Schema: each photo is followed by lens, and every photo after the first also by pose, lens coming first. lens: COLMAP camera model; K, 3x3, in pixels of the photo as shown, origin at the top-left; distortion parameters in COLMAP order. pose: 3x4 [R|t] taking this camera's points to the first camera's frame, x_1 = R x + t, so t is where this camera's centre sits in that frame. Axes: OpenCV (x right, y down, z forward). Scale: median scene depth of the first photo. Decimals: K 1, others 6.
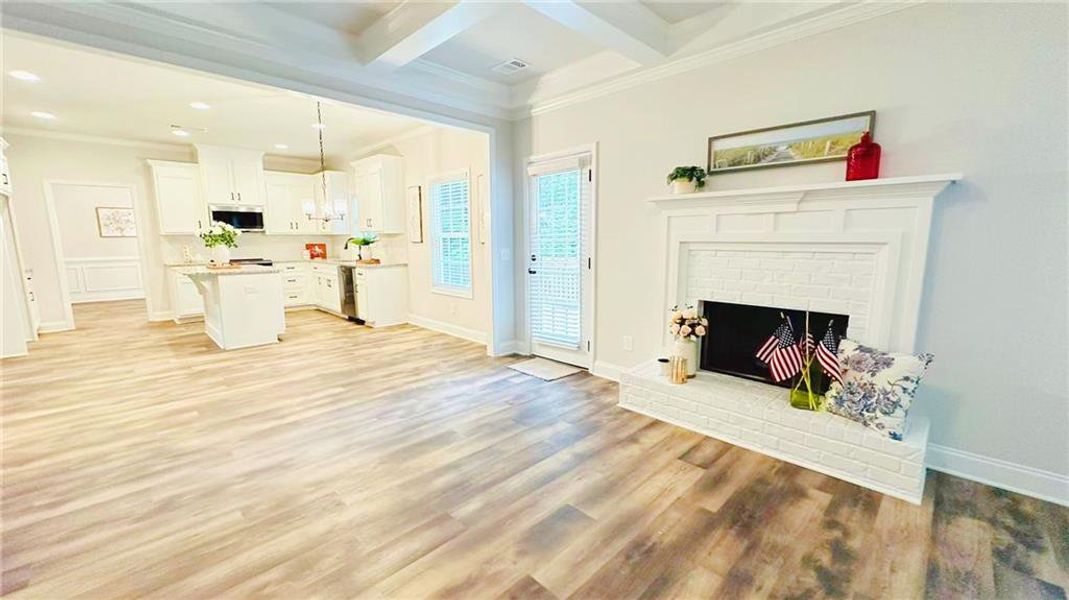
lens RADIAL K [[424.9, 0, 533.9], [0, 424.9, 301.1], [0, 0, 1]] dist [-0.003812, 0.001435]
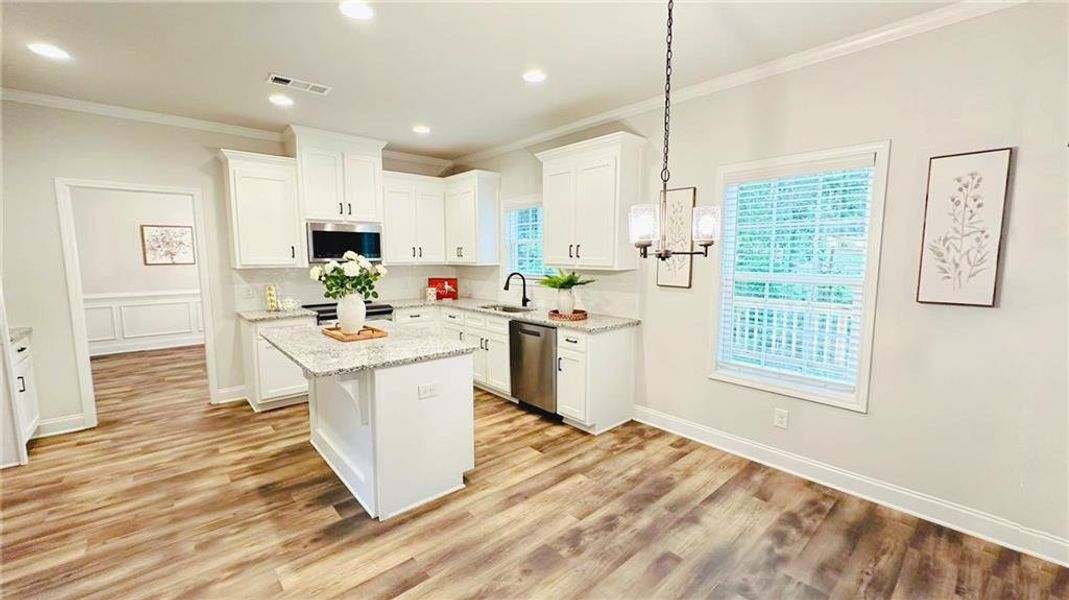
lens RADIAL K [[424.9, 0, 534.8], [0, 424.9, 301.7], [0, 0, 1]] dist [-0.003812, 0.001435]
pose [[0.998591, 0.009670, -0.052183, -0.671053], [-0.011671, 0.999203, -0.038171, -0.147399], [0.051772, 0.038726, 0.997908, 0.662095]]
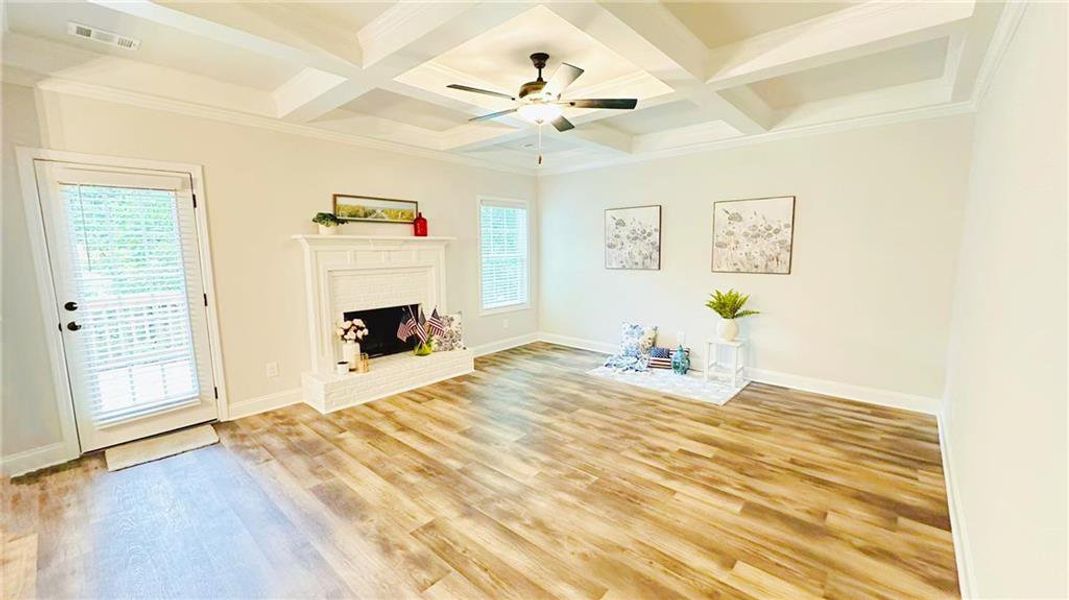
lens RADIAL K [[424.9, 0, 534.4], [0, 424.9, 302.6], [0, 0, 1]] dist [-0.003812, 0.001435]
pose [[-0.063997, -0.126210, 0.989937, -0.787376], [0.152041, 0.979157, 0.134665, -0.099014], [-0.986300, 0.159129, -0.043474, 0.368446]]
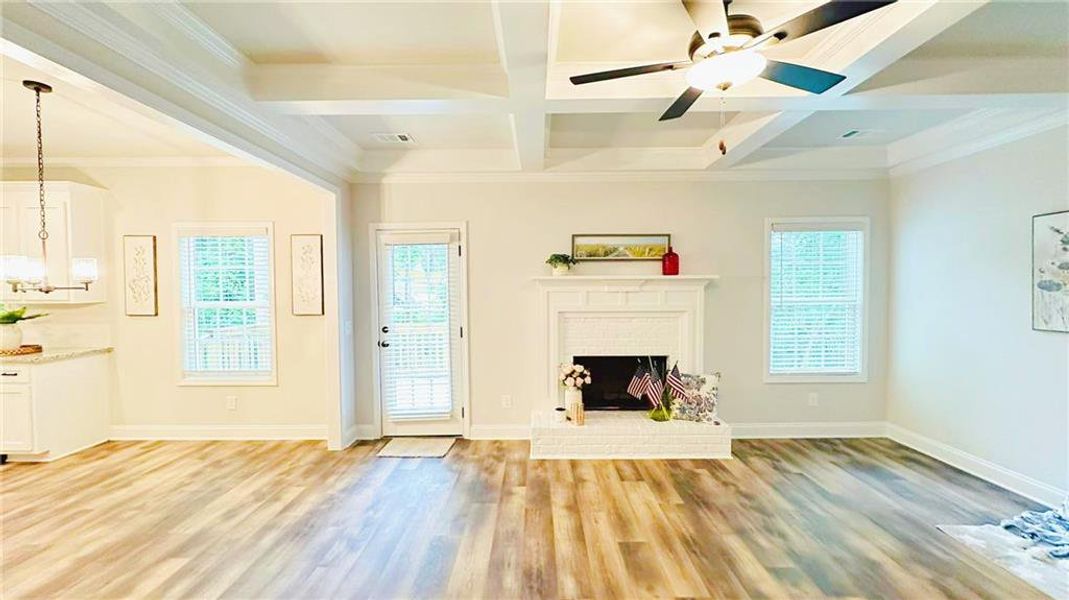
lens RADIAL K [[424.9, 0, 534.3], [0, 424.9, 301.4], [0, 0, 1]] dist [-0.003812, 0.001435]
pose [[0.708456, -0.023909, 0.705350, -0.480926], [0.106735, 0.991560, -0.073594, -0.068373], [-0.697638, 0.127423, 0.705028, 0.126417]]
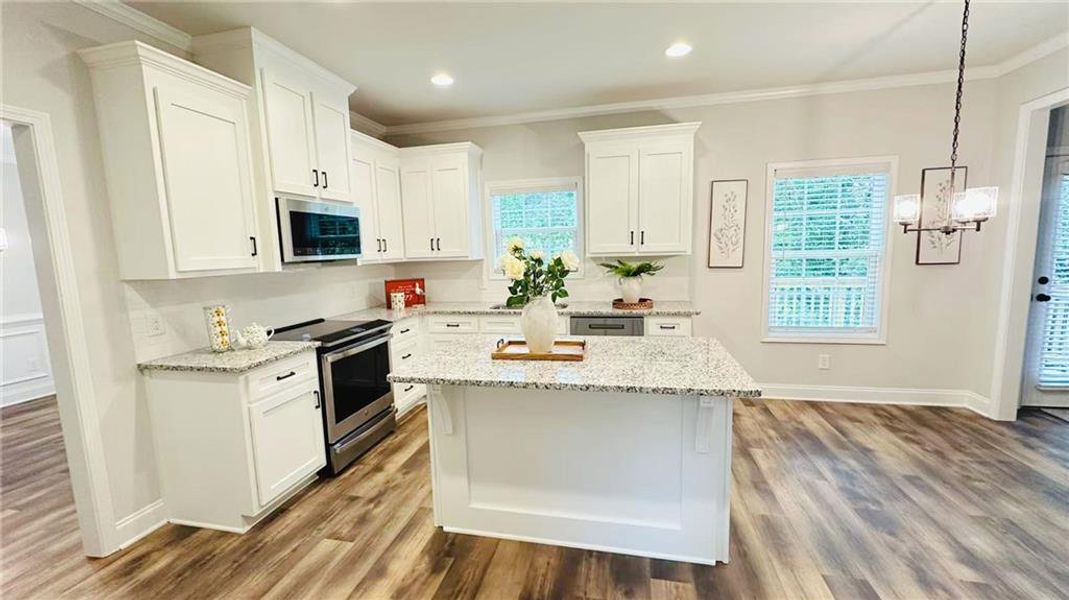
lens RADIAL K [[424.9, 0, 540.1], [0, 424.9, 300.4], [0, 0, 1]] dist [-0.003812, 0.001435]
pose [[0.845188, -0.086454, 0.527430, -1.330759], [0.105512, 0.994399, -0.006081, -0.178573], [-0.523950, 0.060790, 0.849577, 0.943818]]
